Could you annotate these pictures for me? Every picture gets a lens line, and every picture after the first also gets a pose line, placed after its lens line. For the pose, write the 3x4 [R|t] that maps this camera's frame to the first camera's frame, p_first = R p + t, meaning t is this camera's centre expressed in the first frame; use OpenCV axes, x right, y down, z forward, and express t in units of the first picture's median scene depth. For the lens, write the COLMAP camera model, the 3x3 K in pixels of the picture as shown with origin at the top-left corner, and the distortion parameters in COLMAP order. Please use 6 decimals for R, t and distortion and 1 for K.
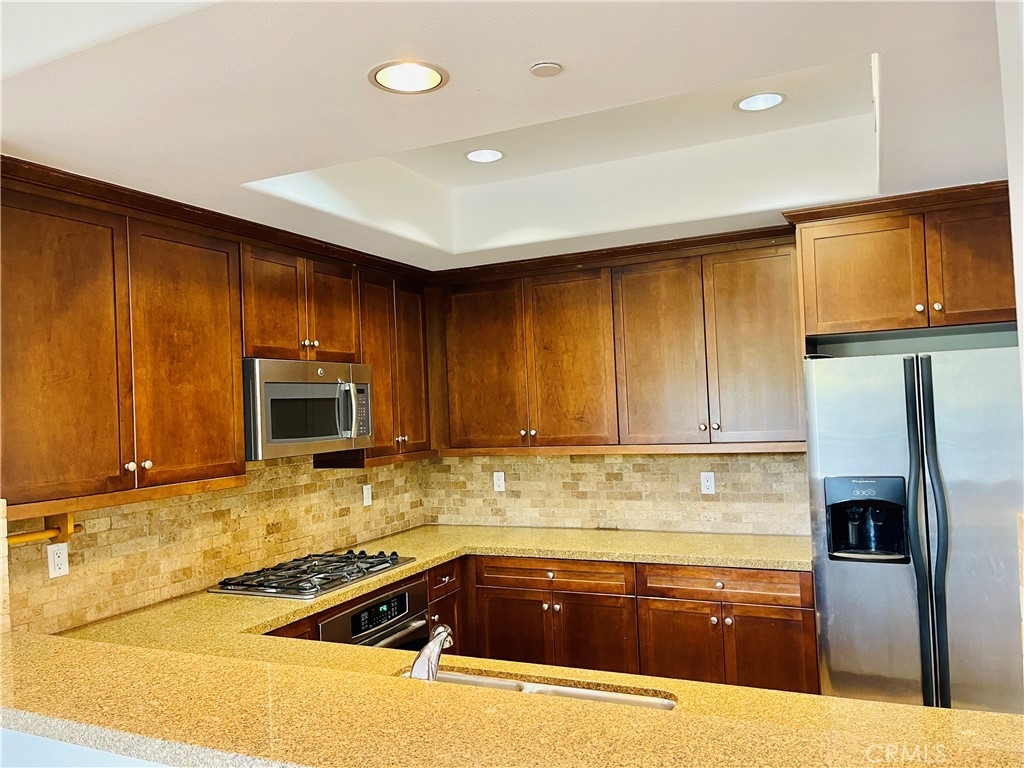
lens RADIAL K [[781.6, 0, 512.4], [0, 781.6, 382.5], [0, 0, 1]] dist [0.035139, 0.001595]
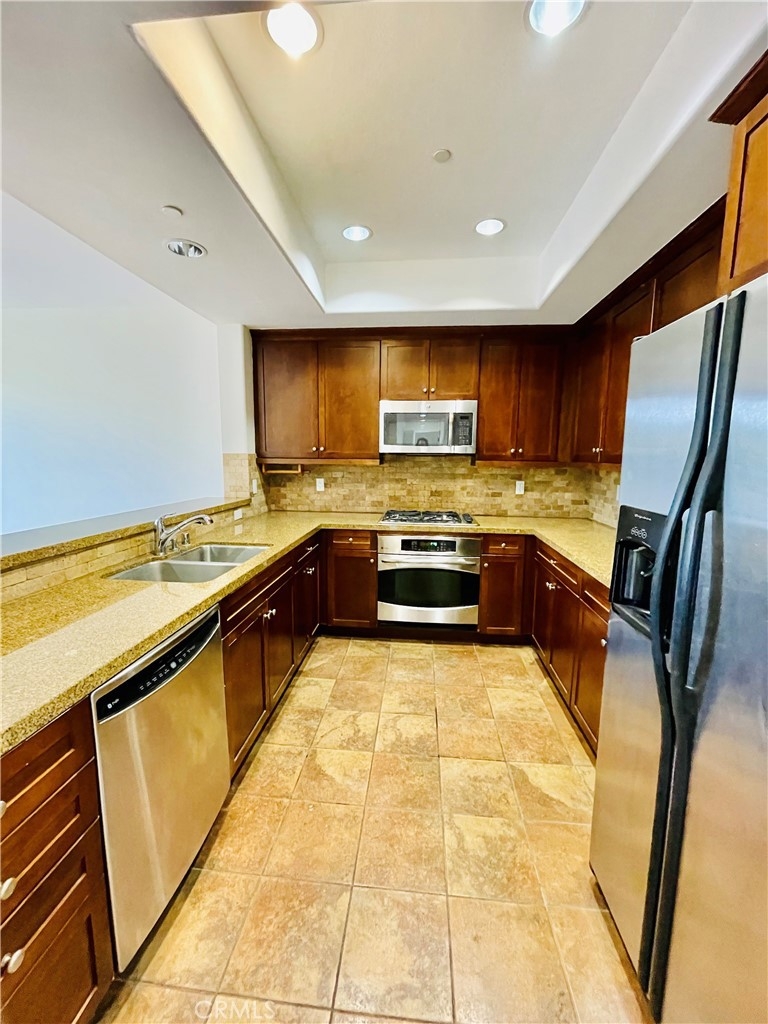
lens RADIAL K [[408.5, 0, 383.9], [0, 408.5, 513.3], [0, 0, 1]] dist [-0.002170, -0.000139]
pose [[0.332381, 0.173504, -0.927048, 0.543122], [0.003450, 0.982703, 0.185158, 0.047237], [0.943139, -0.064741, 0.326034, 0.527560]]
